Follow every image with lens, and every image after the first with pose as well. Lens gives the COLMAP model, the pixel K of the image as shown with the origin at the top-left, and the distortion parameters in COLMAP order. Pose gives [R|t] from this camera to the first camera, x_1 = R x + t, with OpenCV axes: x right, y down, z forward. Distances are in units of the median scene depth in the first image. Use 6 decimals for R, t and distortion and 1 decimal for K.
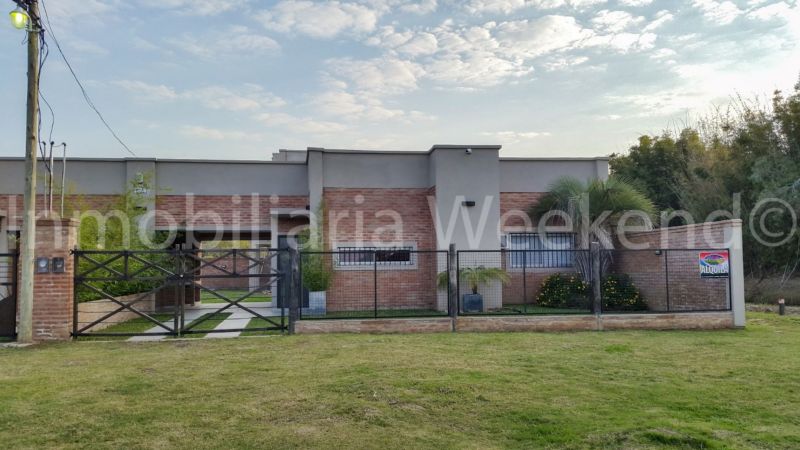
lens RADIAL K [[654.6, 0, 398.1], [0, 654.6, 224.1], [0, 0, 1]] dist [0.111402, -0.236389]
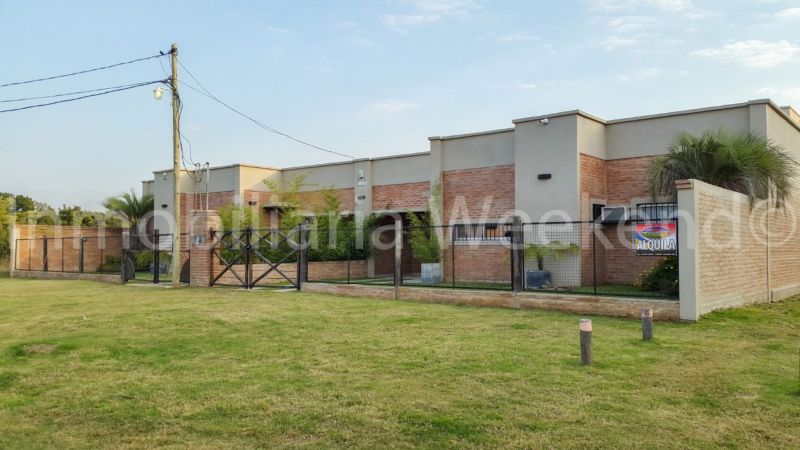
lens RADIAL K [[654.6, 0, 398.1], [0, 654.6, 224.1], [0, 0, 1]] dist [0.111402, -0.236389]
pose [[0.667418, -0.018014, -0.744465, 0.862273], [0.045253, 0.998841, 0.016401, 0.016324], [0.743307, -0.044636, 0.667459, 0.244622]]
